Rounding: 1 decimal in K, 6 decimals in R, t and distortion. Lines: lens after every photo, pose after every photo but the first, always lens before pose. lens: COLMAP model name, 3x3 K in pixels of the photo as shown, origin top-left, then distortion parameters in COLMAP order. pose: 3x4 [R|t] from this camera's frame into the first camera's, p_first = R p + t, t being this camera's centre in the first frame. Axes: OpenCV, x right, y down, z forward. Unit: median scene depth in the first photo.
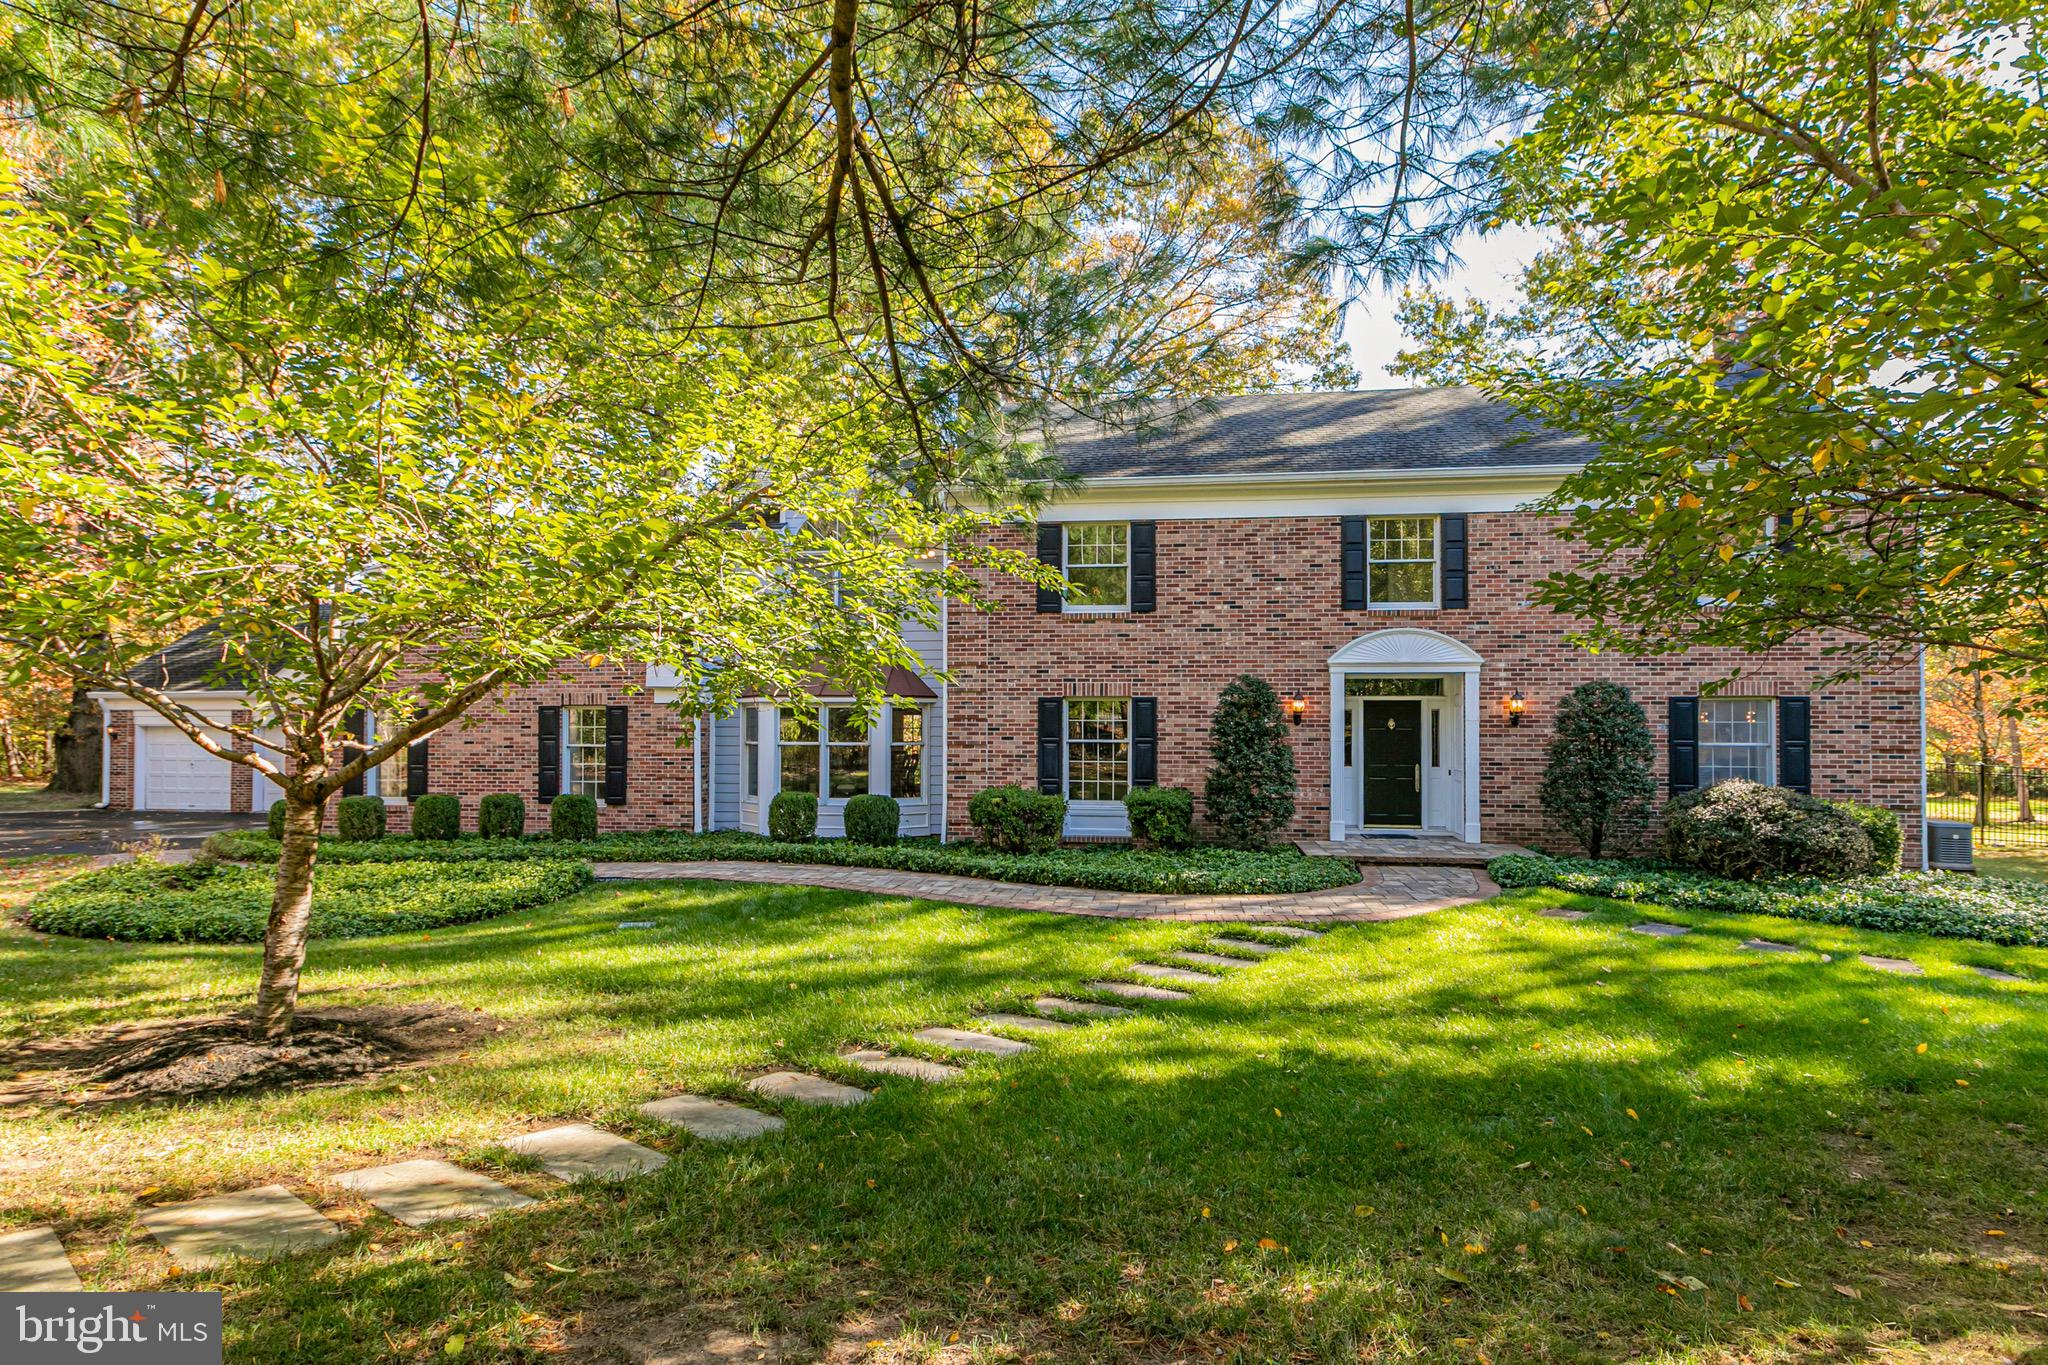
lens RADIAL K [[928.9, 0, 1023.4], [0, 928.9, 631.2], [0, 0, 1]] dist [0.001387, 0.000656]
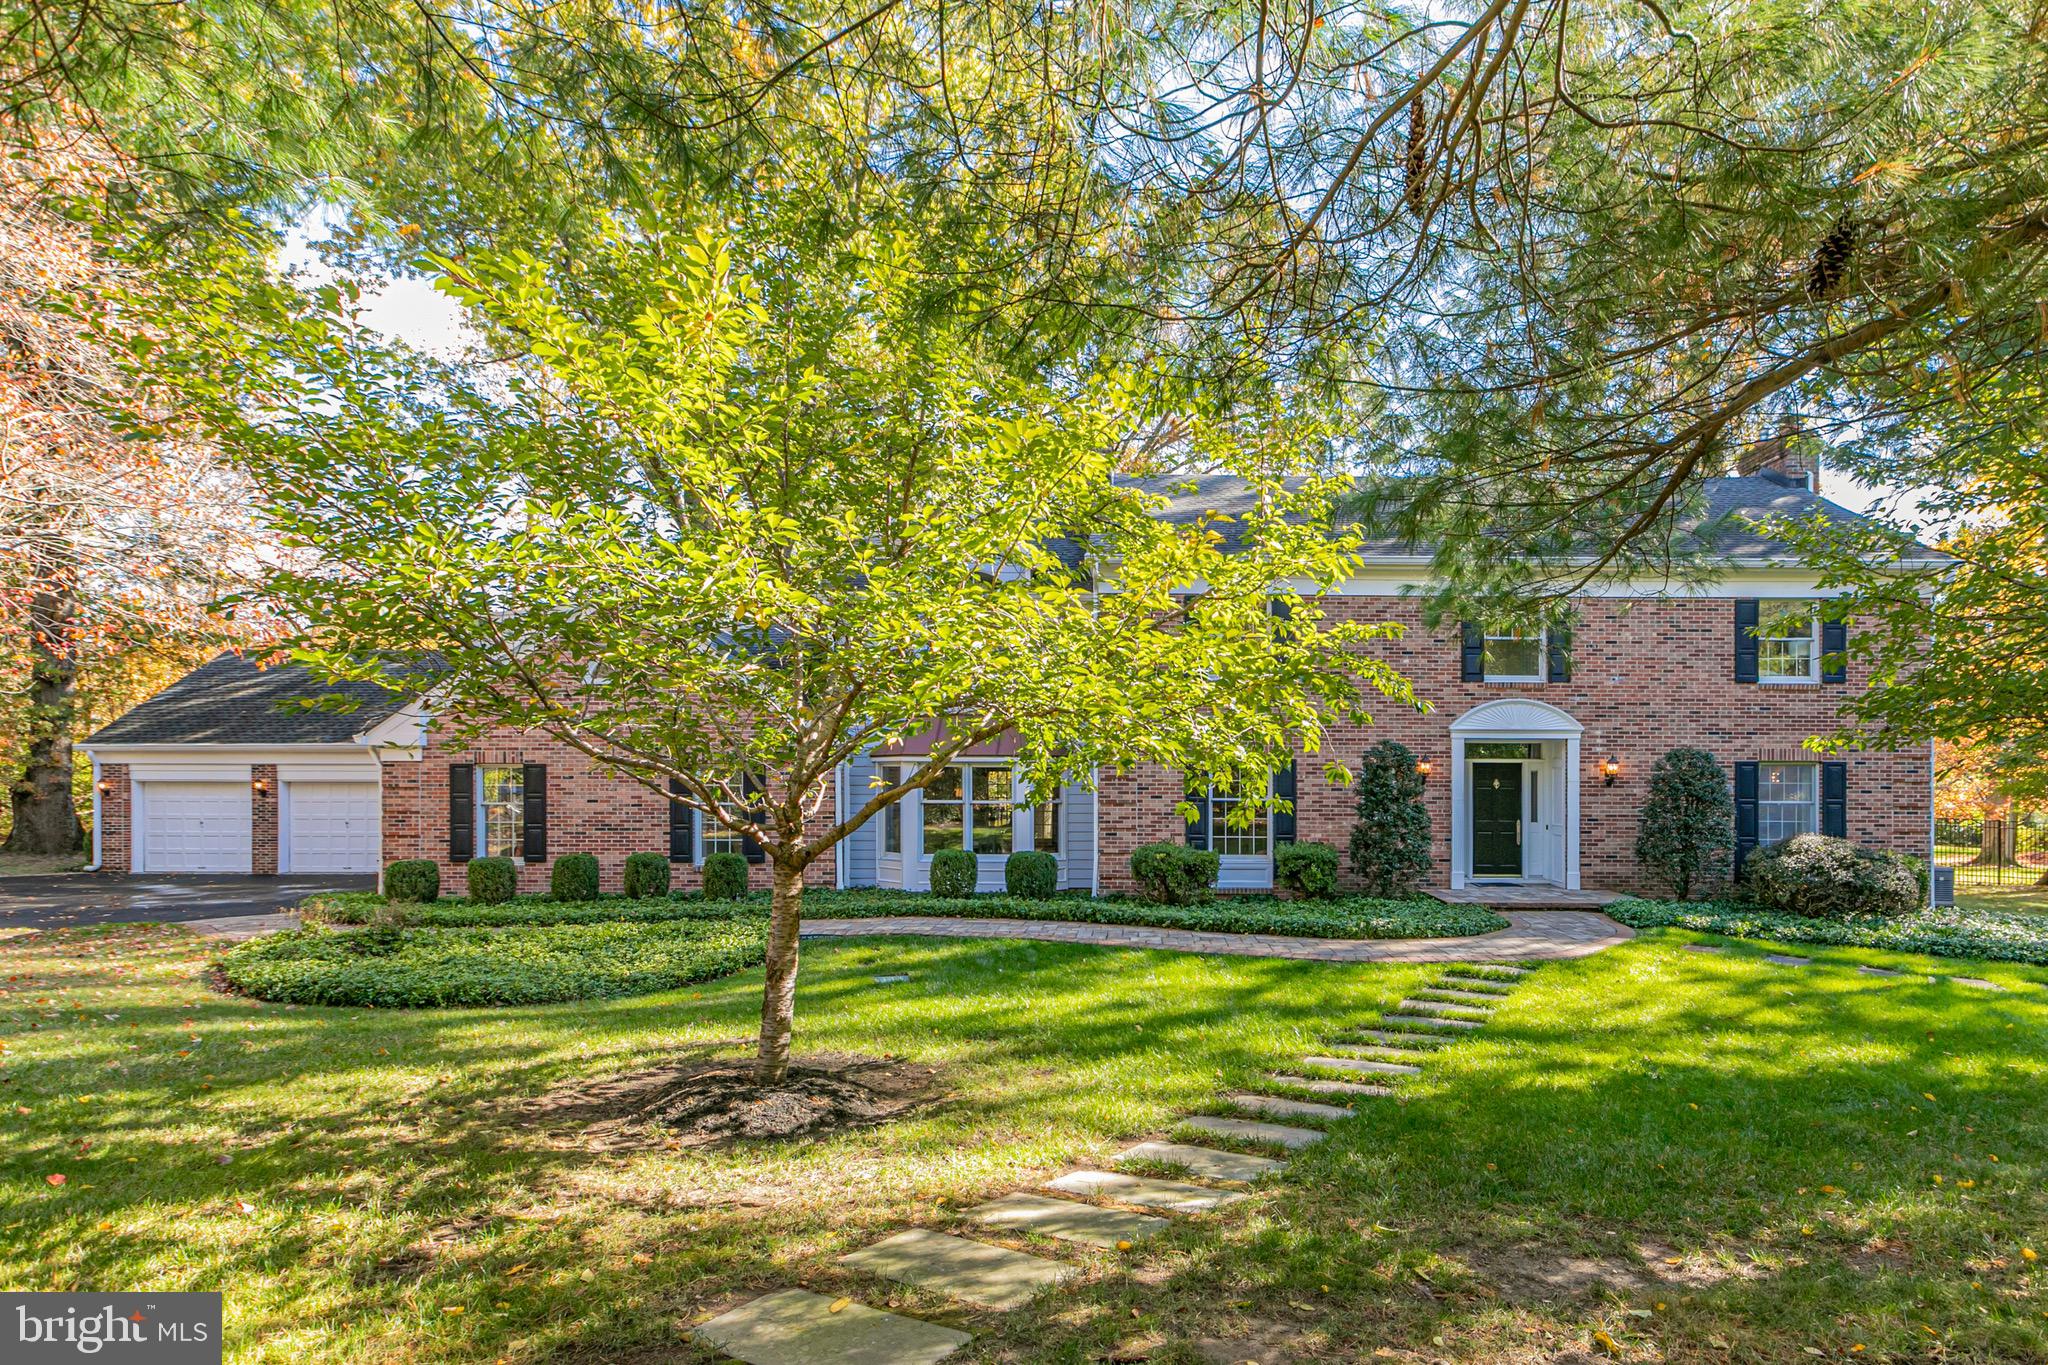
lens RADIAL K [[956.8, 0, 1024.0], [0, 956.8, 682.5], [0, 0, 1]] dist [0.002935, -0.000009]
pose [[0.992051, 0.013277, 0.125130, -0.356189], [-0.014200, 0.999878, 0.006488, -0.024178], [-0.125029, -0.008214, 0.992119, -0.077549]]
